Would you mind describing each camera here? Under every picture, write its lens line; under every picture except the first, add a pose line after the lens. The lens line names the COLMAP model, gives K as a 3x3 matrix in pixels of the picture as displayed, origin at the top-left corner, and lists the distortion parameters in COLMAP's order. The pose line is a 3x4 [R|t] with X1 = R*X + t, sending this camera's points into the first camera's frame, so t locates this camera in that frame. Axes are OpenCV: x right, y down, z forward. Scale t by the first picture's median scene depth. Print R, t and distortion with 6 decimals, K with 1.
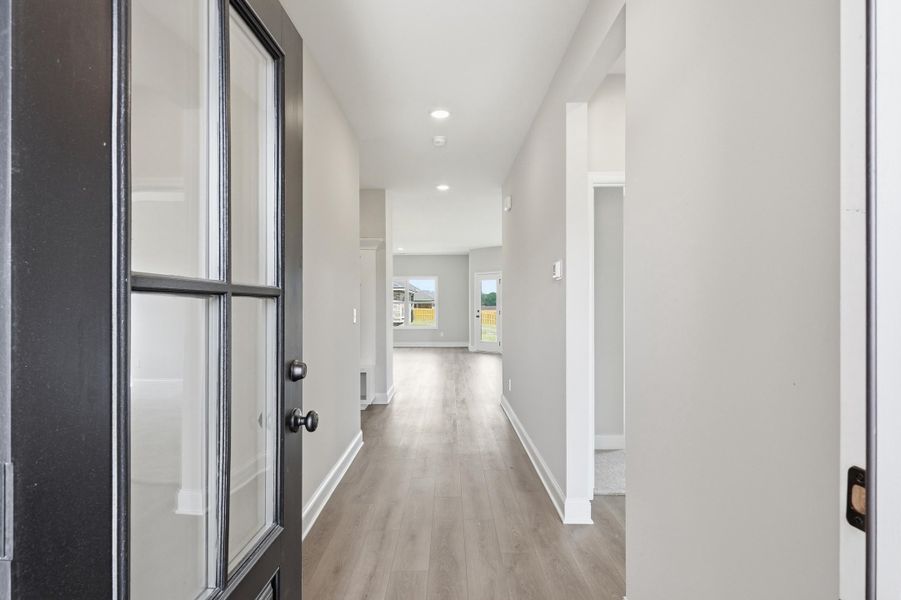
lens RADIAL K [[383.0, 0, 450.5], [0, 383.0, 300.0], [0, 0, 1]] dist [-0.000365, -0.000038]
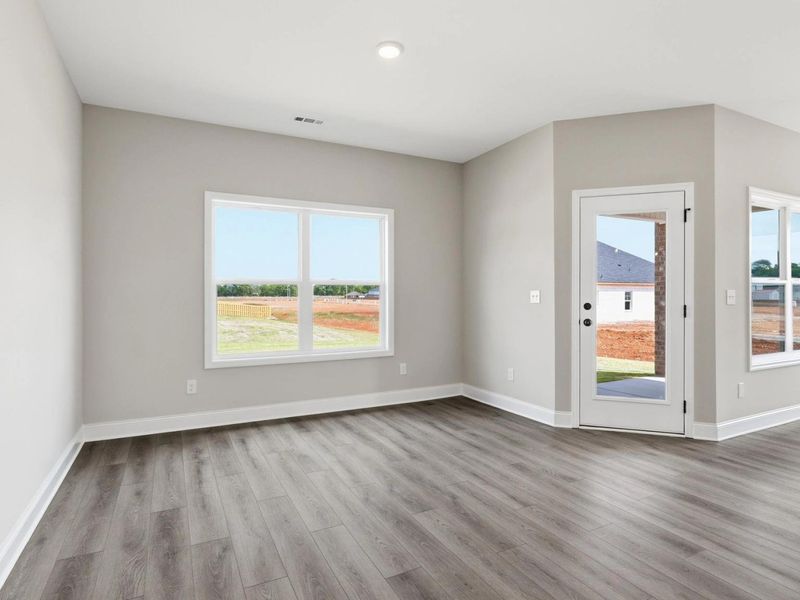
lens RADIAL K [[456.3, 0, 400.0], [0, 456.3, 300.0], [0, 0, 1]] dist [-0.001745, -0.001002]
pose [[0.906440, 0.003041, 0.422324, -0.210209], [-0.010732, 0.999817, 0.015836, 0.015924], [-0.422198, -0.018887, 0.906307, 0.605909]]
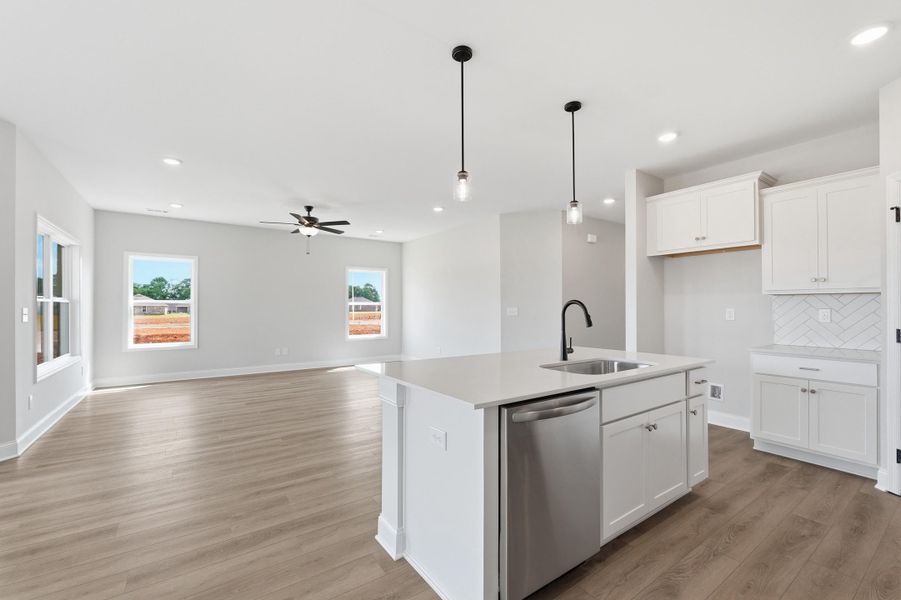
lens RADIAL K [[383.0, 0, 450.5], [0, 383.0, 300.0], [0, 0, 1]] dist [-0.000365, -0.000038]
pose [[-0.544970, 0.022747, 0.838147, -0.273750], [-0.002483, 0.999584, -0.028743, 0.012826], [-0.838452, -0.017745, -0.544686, 0.690219]]
